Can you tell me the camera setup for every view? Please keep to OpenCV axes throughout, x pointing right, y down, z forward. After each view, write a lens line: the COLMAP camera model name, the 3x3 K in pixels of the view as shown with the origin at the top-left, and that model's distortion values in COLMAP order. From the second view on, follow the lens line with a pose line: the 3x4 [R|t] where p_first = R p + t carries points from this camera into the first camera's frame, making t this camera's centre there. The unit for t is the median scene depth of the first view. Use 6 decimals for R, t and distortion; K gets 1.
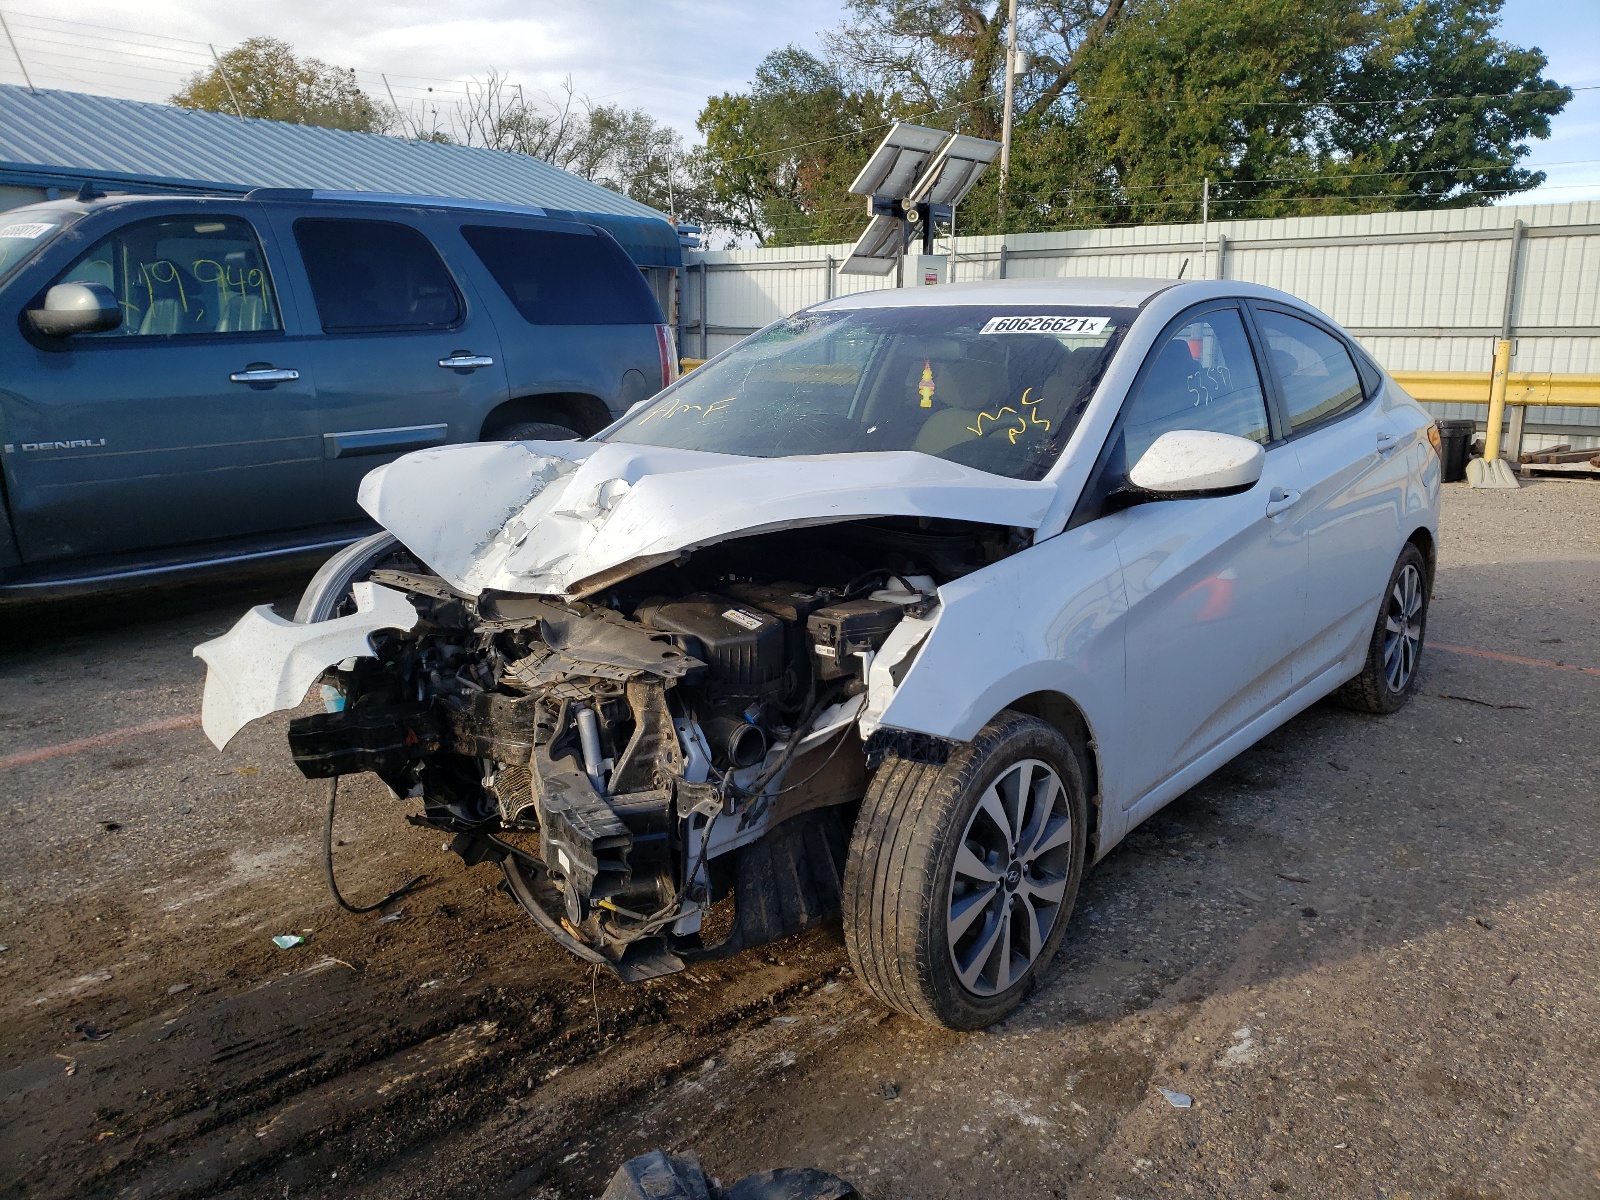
lens RADIAL K [[1247.7, 0, 792.3], [0, 1247.7, 577.5], [0, 0, 1]] dist [0.065727, -0.087290]
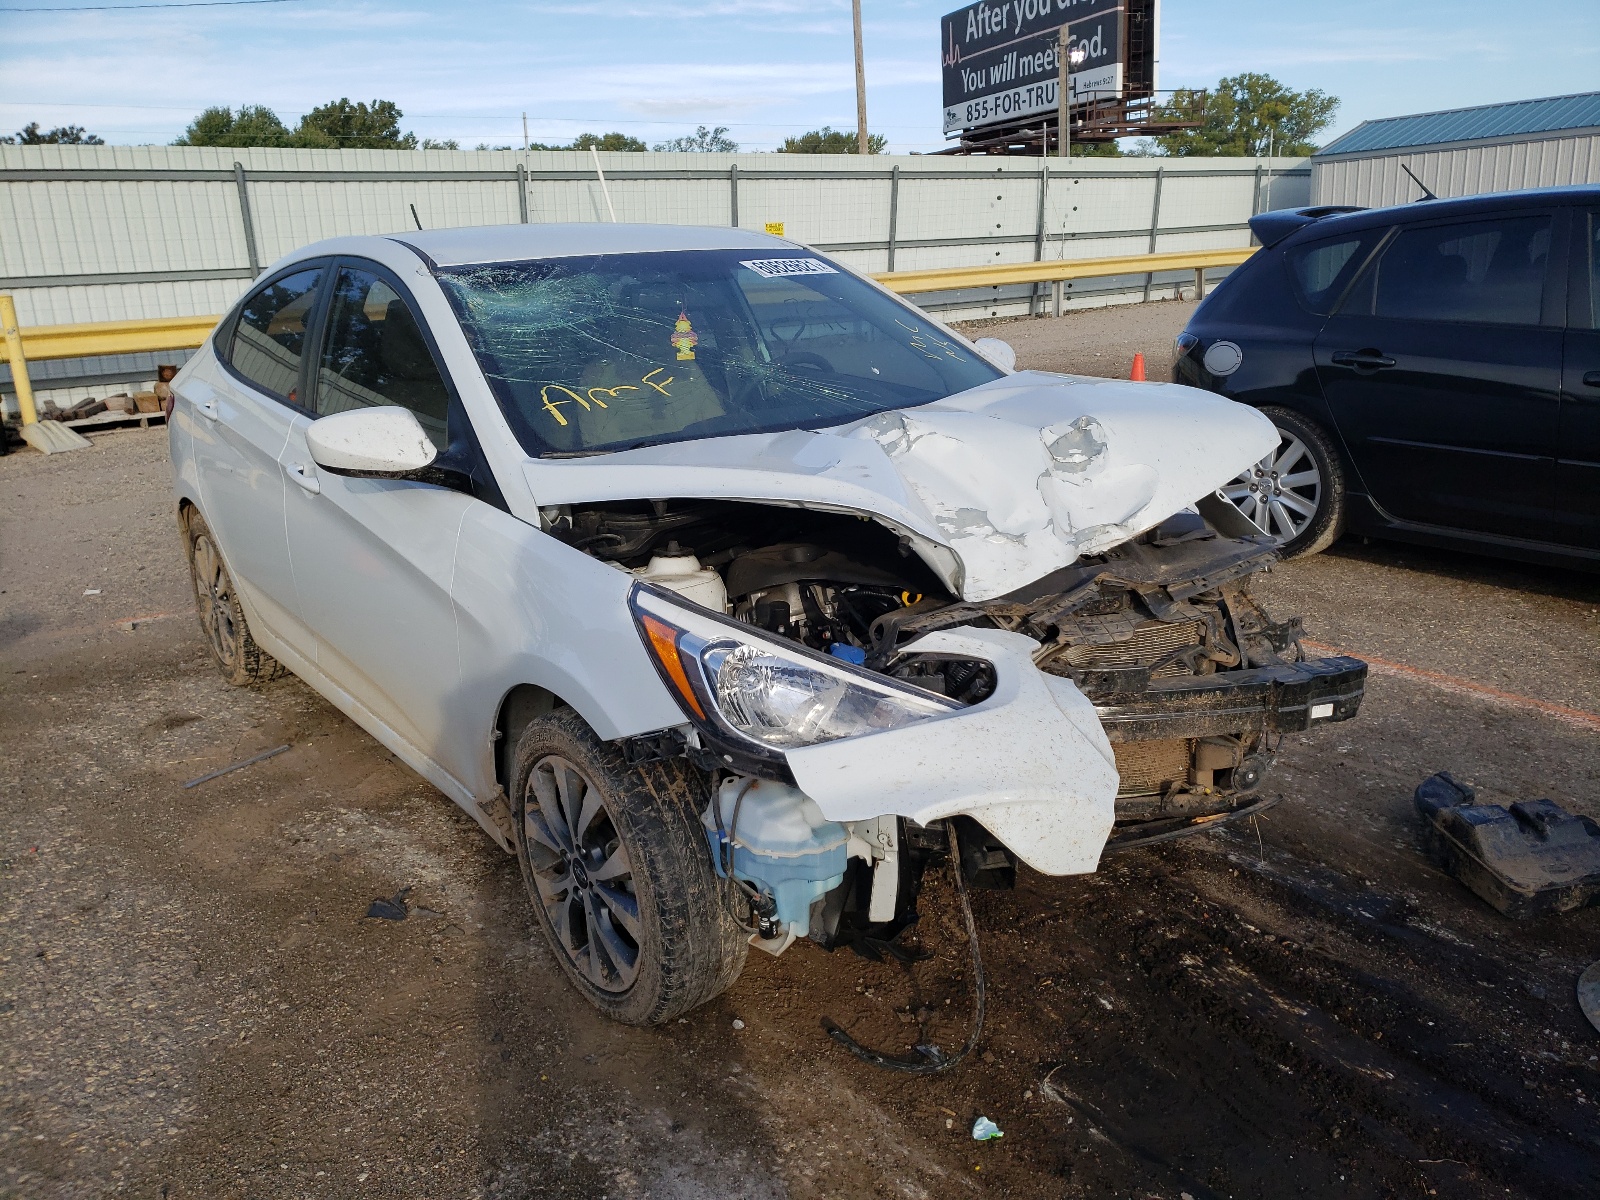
lens RADIAL K [[1238.2, 0, 802.3], [0, 1238.2, 648.3], [0, 0, 1]] dist [0.082665, -0.077046]
pose [[0.192337, -0.313441, 0.929925, -1.078687], [0.232097, 0.935262, 0.267236, -0.211338], [-0.953487, 0.164434, 0.252634, 0.913646]]
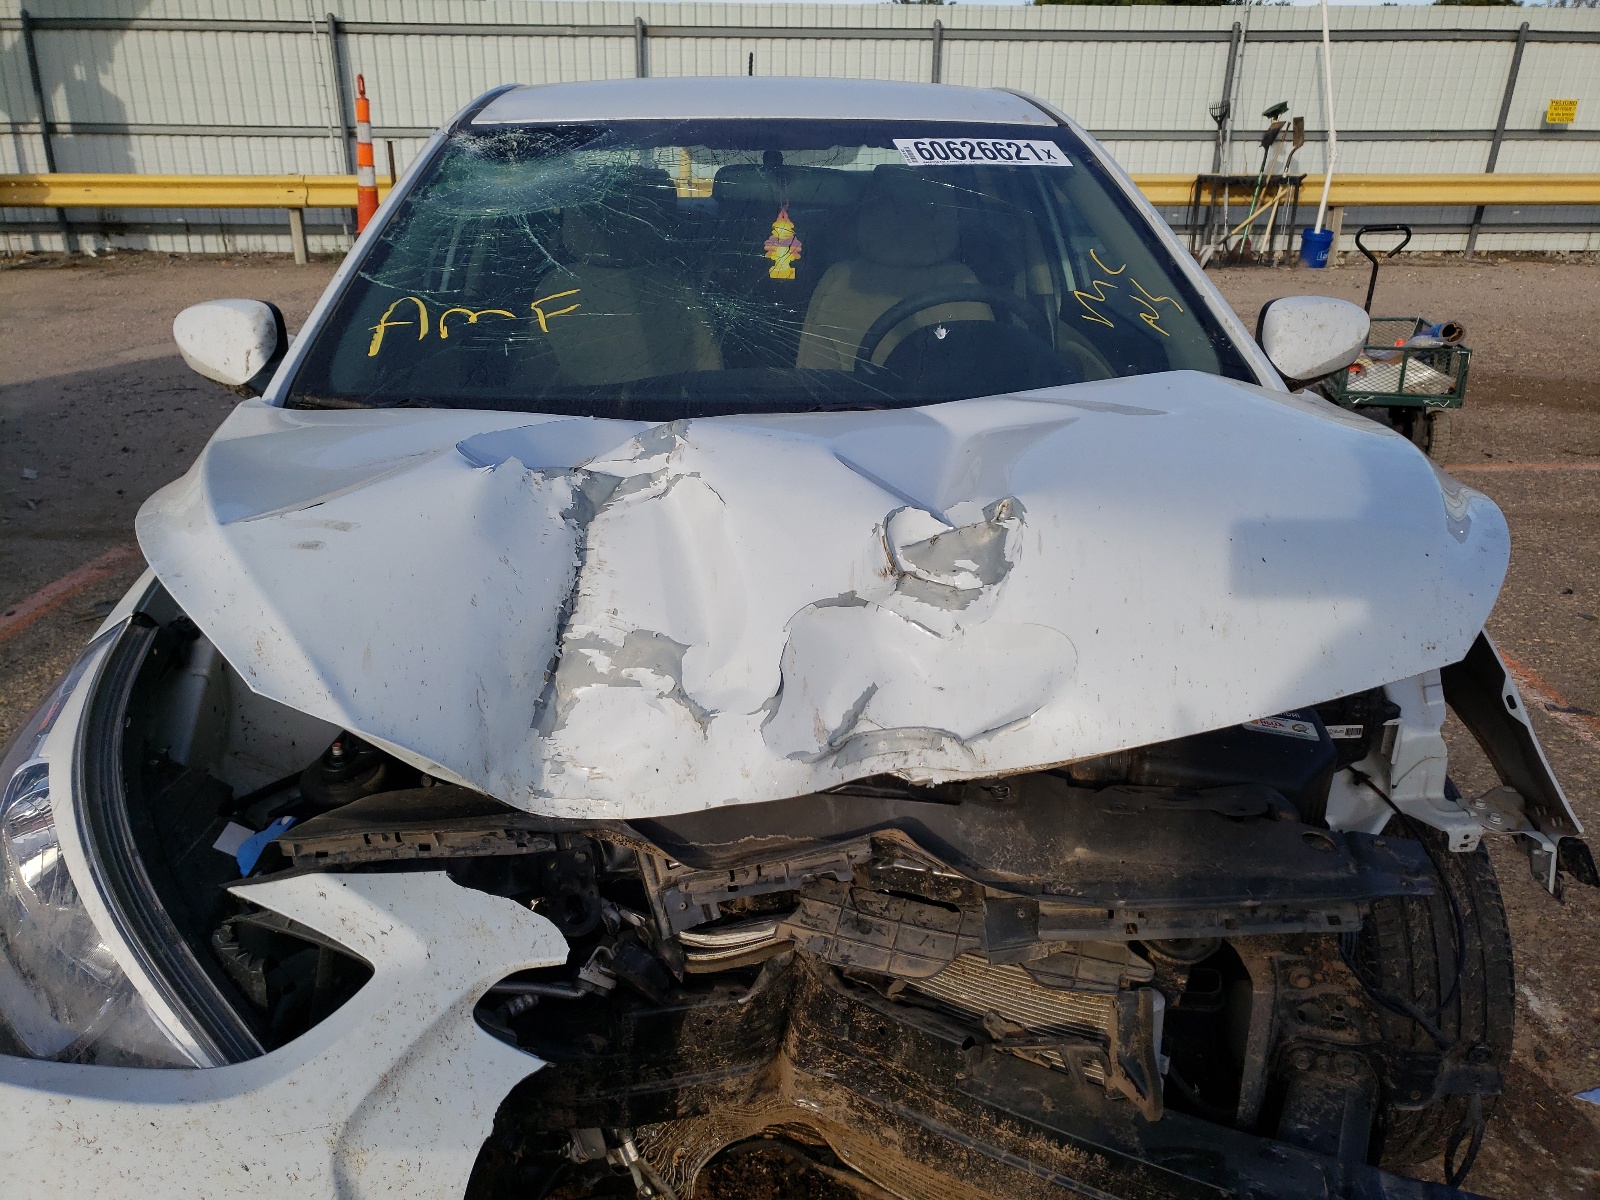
lens RADIAL K [[1247.7, 0, 792.3], [0, 1247.7, 577.5], [0, 0, 1]] dist [0.065727, -0.087290]
pose [[0.721722, -0.234255, 0.651338, -0.475781], [0.131525, 0.970259, 0.203219, -0.151116], [-0.679572, -0.061000, 0.731068, 0.633353]]
